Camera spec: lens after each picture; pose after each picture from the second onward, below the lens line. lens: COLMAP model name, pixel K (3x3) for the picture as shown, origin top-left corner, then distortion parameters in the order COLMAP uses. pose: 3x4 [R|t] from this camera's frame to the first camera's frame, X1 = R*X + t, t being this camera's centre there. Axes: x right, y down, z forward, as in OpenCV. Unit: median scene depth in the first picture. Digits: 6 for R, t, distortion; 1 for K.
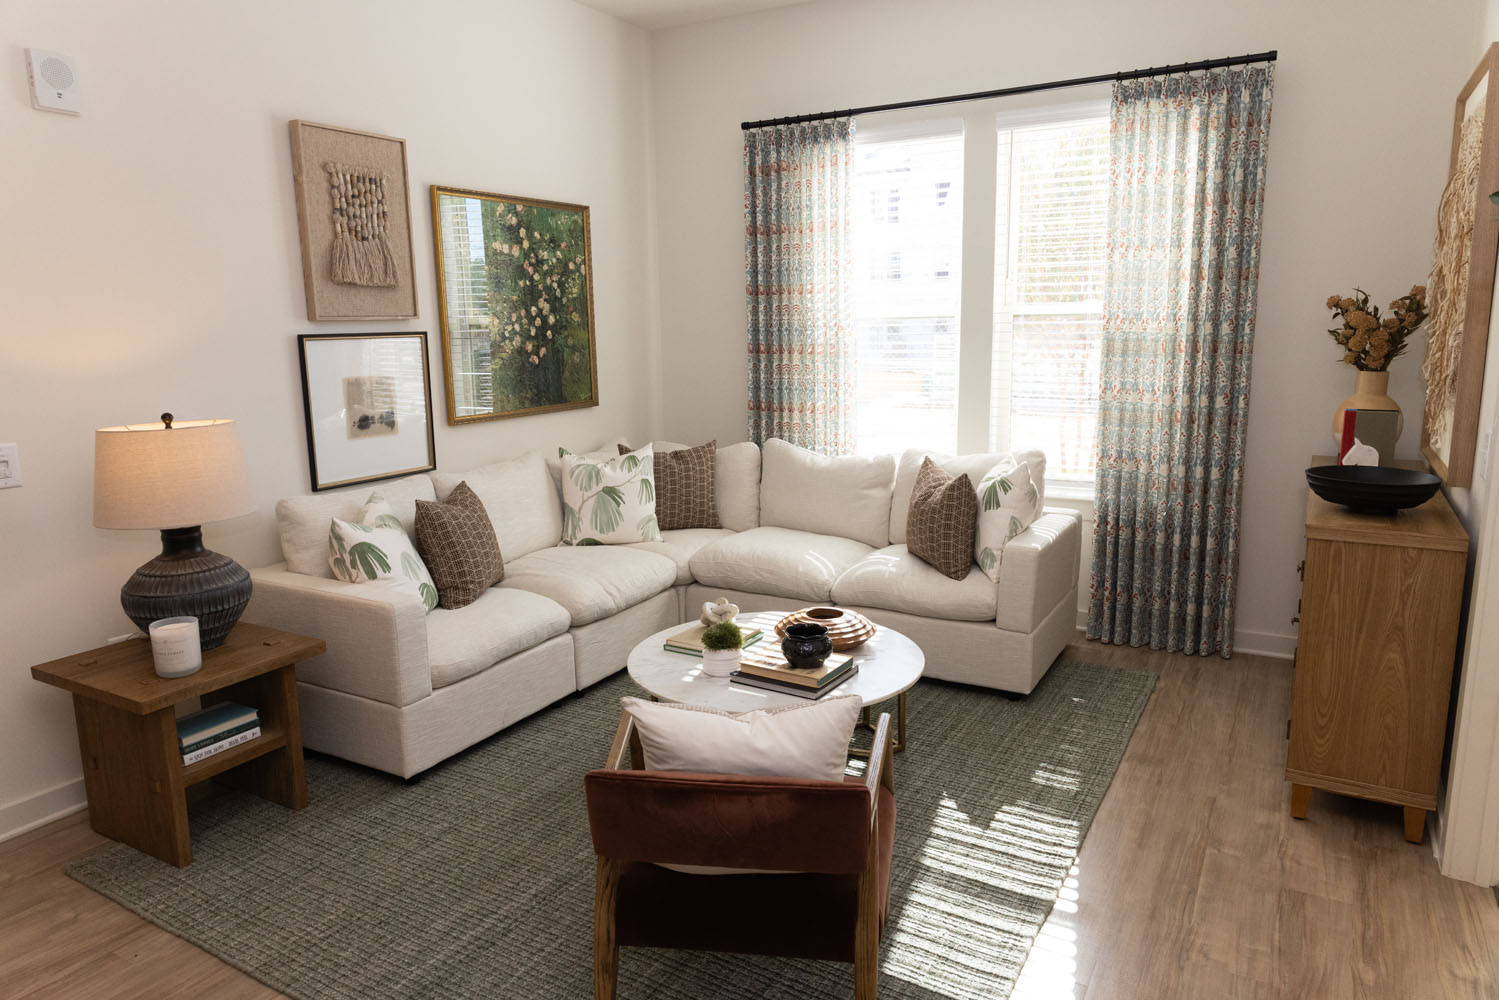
lens RADIAL K [[972.9, 0, 746.3], [0, 972.9, 500.7], [0, 0, 1]] dist [0.002268, -0.000893]
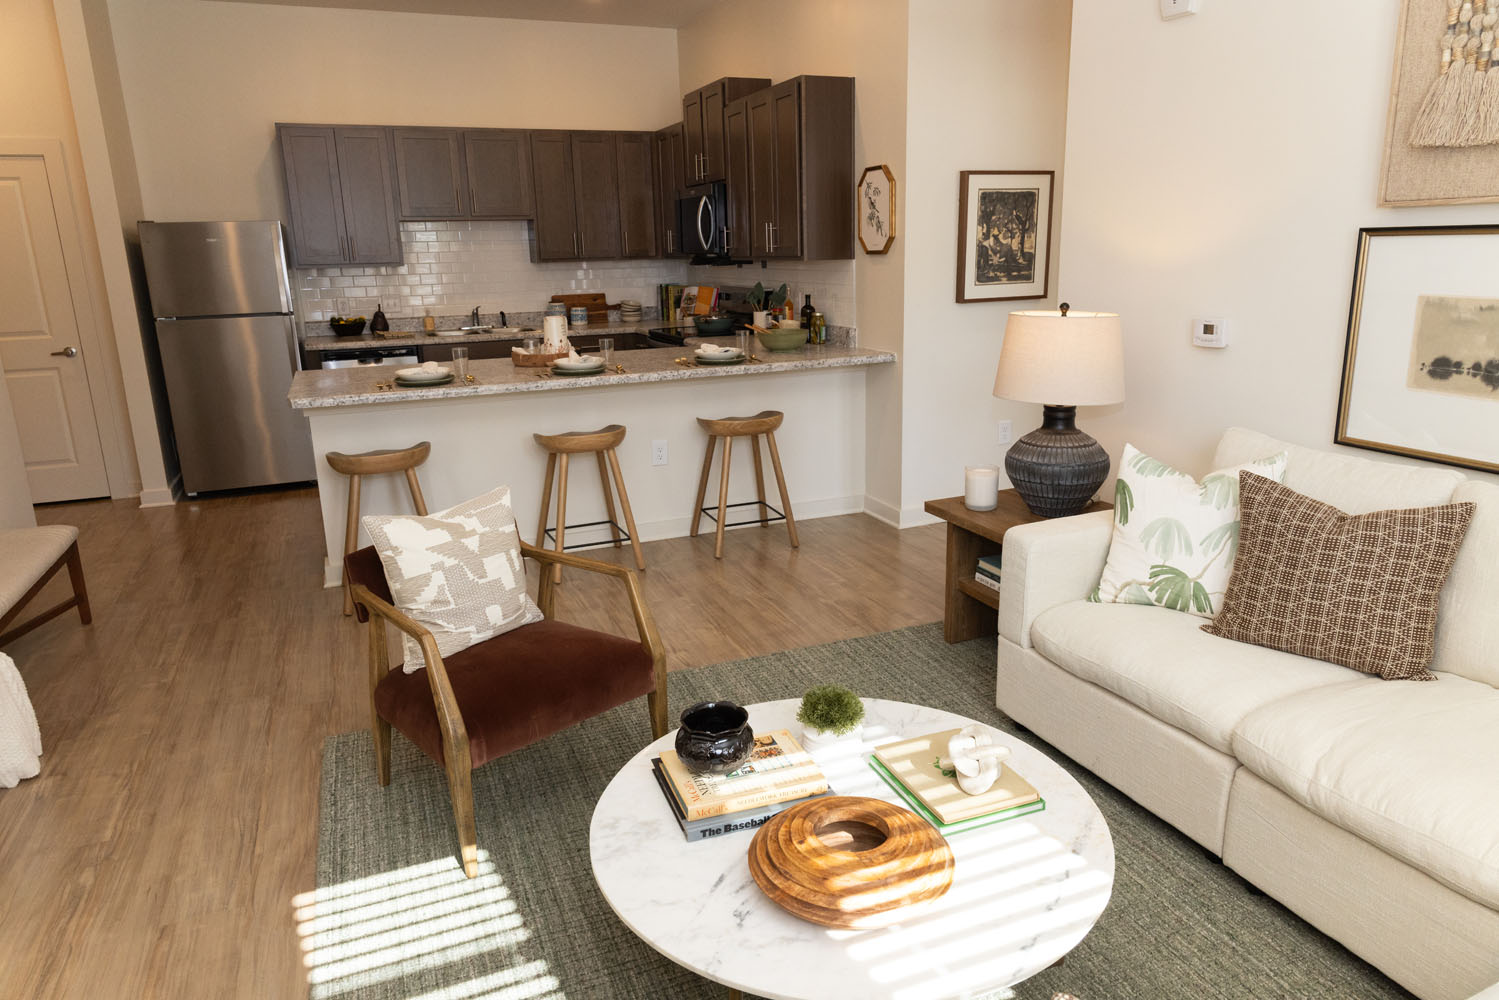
lens RADIAL K [[972.9, 0, 746.8], [0, 972.9, 496.7], [0, 0, 1]] dist [0.002268, -0.000893]
pose [[-0.604531, 0.231426, -0.762224, 0.402772], [-0.111508, 0.922861, 0.368638, -0.193806], [0.788739, 0.307847, -0.532092, 1.041853]]
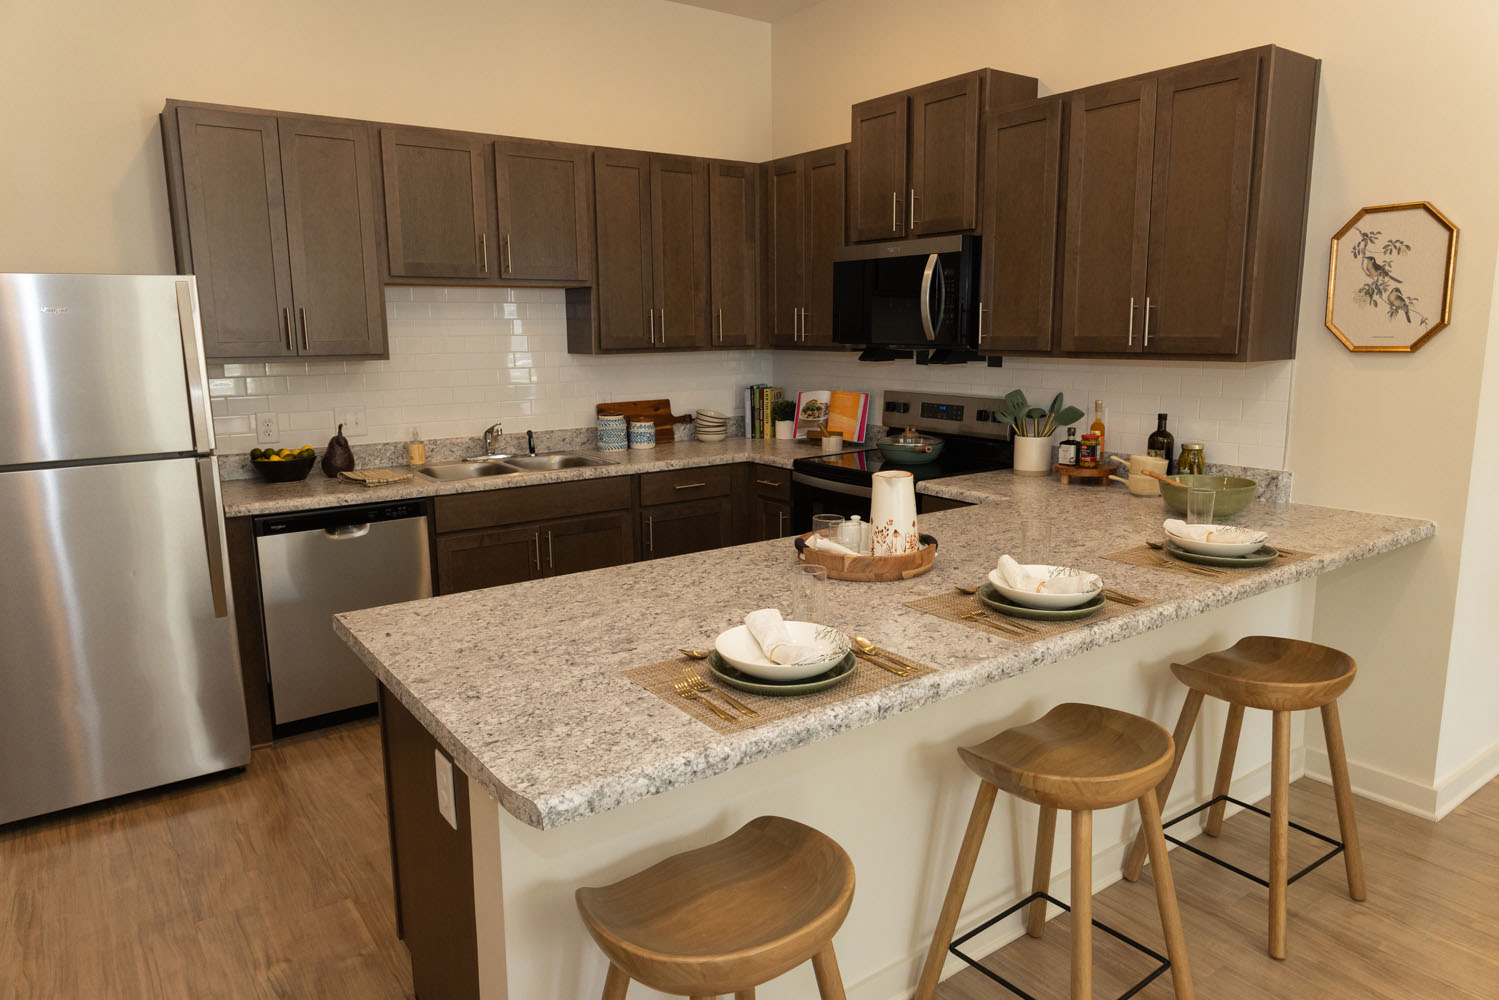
lens RADIAL K [[972.9, 0, 756.2], [0, 972.9, 499.1], [0, 0, 1]] dist [0.002268, -0.000893]
pose [[-0.402028, 0.186571, -0.896418, 0.210346], [-0.149931, 0.952392, 0.265462, -0.093212], [0.903269, 0.241124, -0.354915, 0.473011]]
